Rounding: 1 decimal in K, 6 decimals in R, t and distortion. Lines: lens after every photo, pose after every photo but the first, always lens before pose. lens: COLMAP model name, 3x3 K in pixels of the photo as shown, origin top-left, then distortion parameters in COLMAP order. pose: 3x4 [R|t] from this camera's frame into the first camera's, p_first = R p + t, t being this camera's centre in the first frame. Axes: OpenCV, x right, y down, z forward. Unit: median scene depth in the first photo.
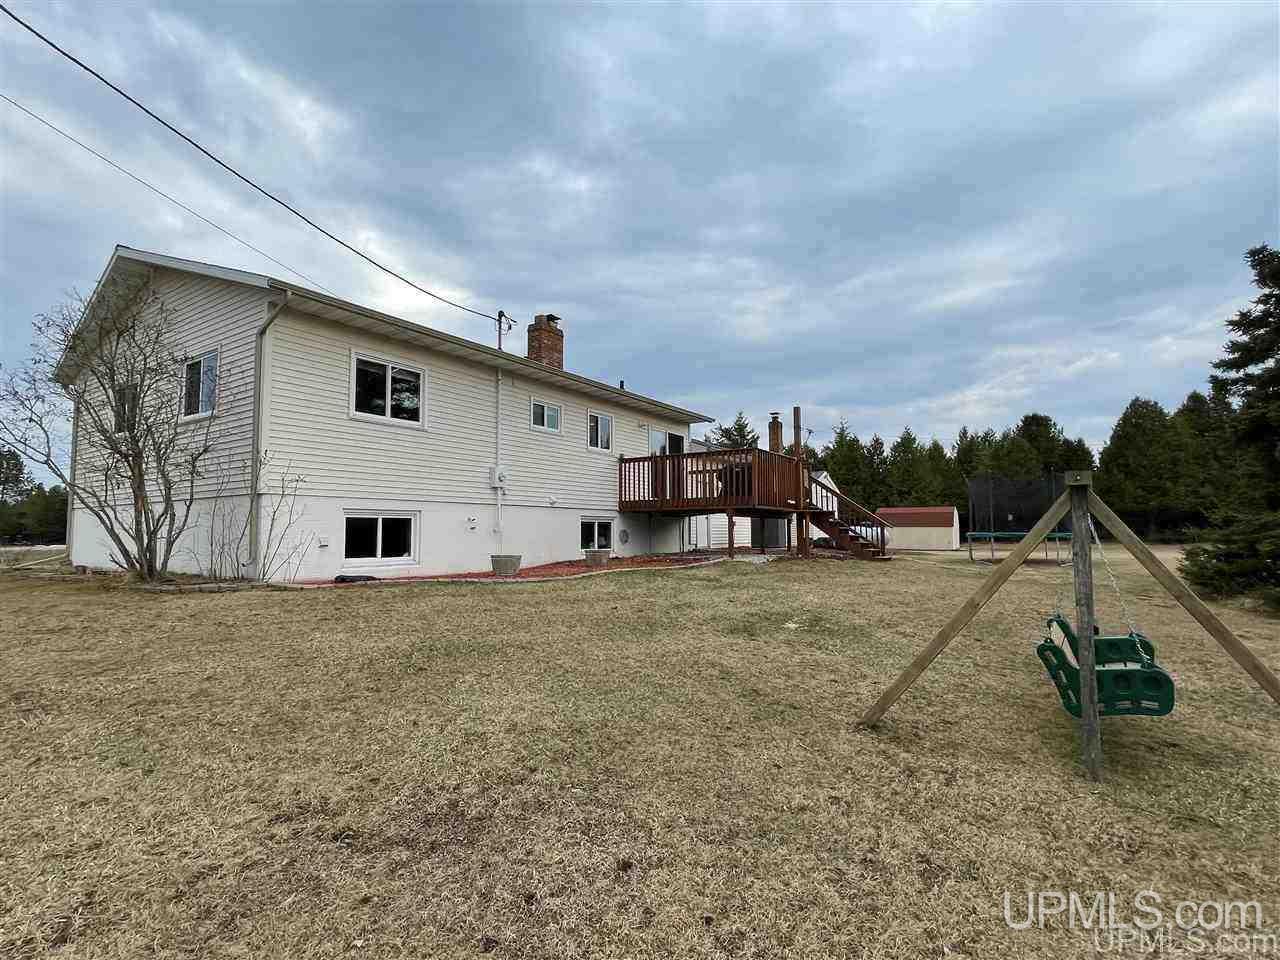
lens RADIAL K [[638.2, 0, 640.0], [0, 638.2, 480.0], [0, 0, 1]] dist [0.002468, 0.001601]
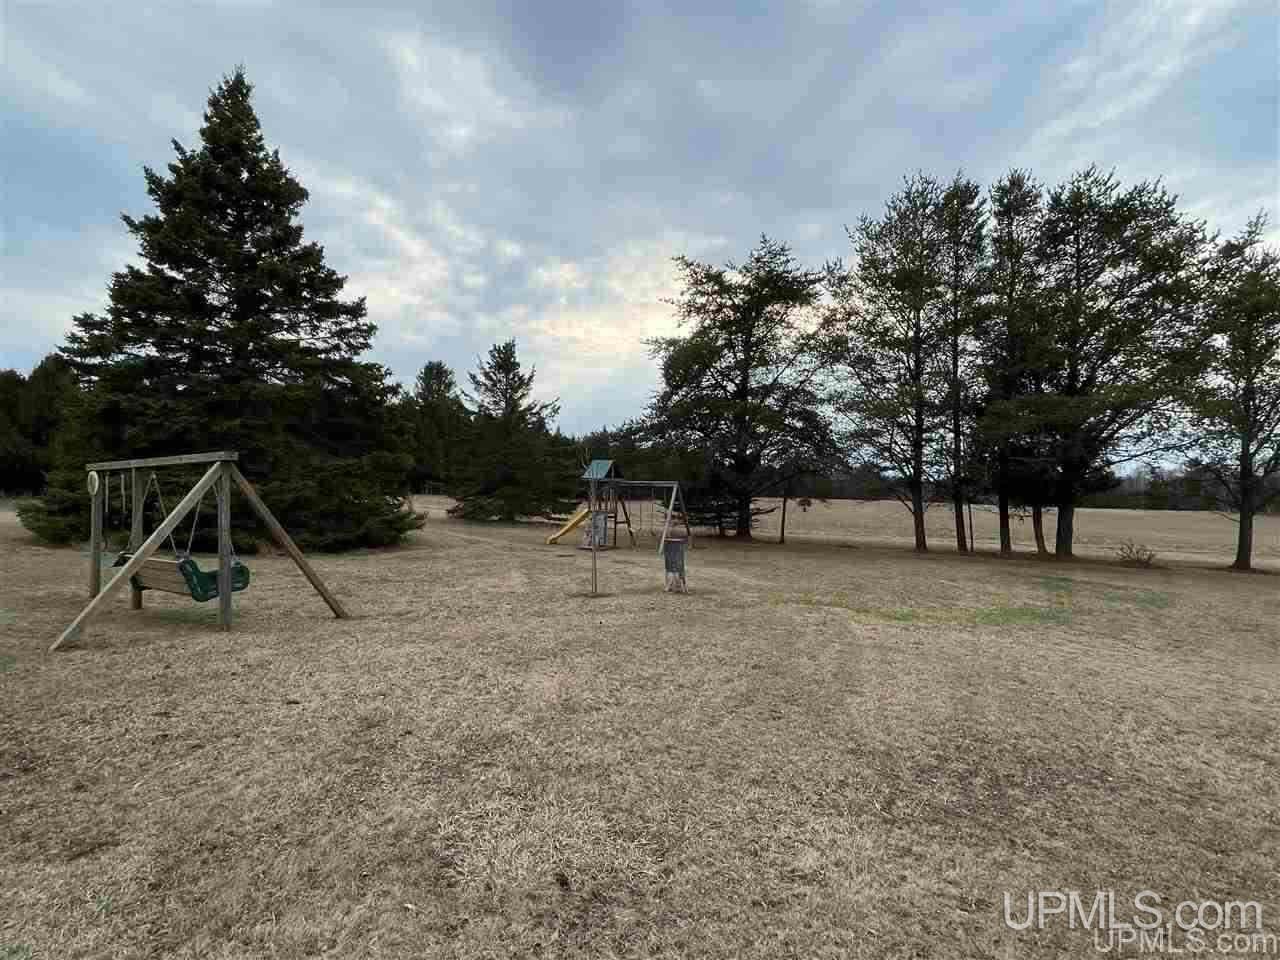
lens RADIAL K [[638.2, 0, 640.0], [0, 638.2, 480.0], [0, 0, 1]] dist [0.002468, 0.001601]
pose [[-0.088616, 0.018242, 0.995899, -0.327624], [-0.079202, 0.996537, -0.025301, 0.004315], [-0.992912, -0.081119, -0.086865, 0.018176]]
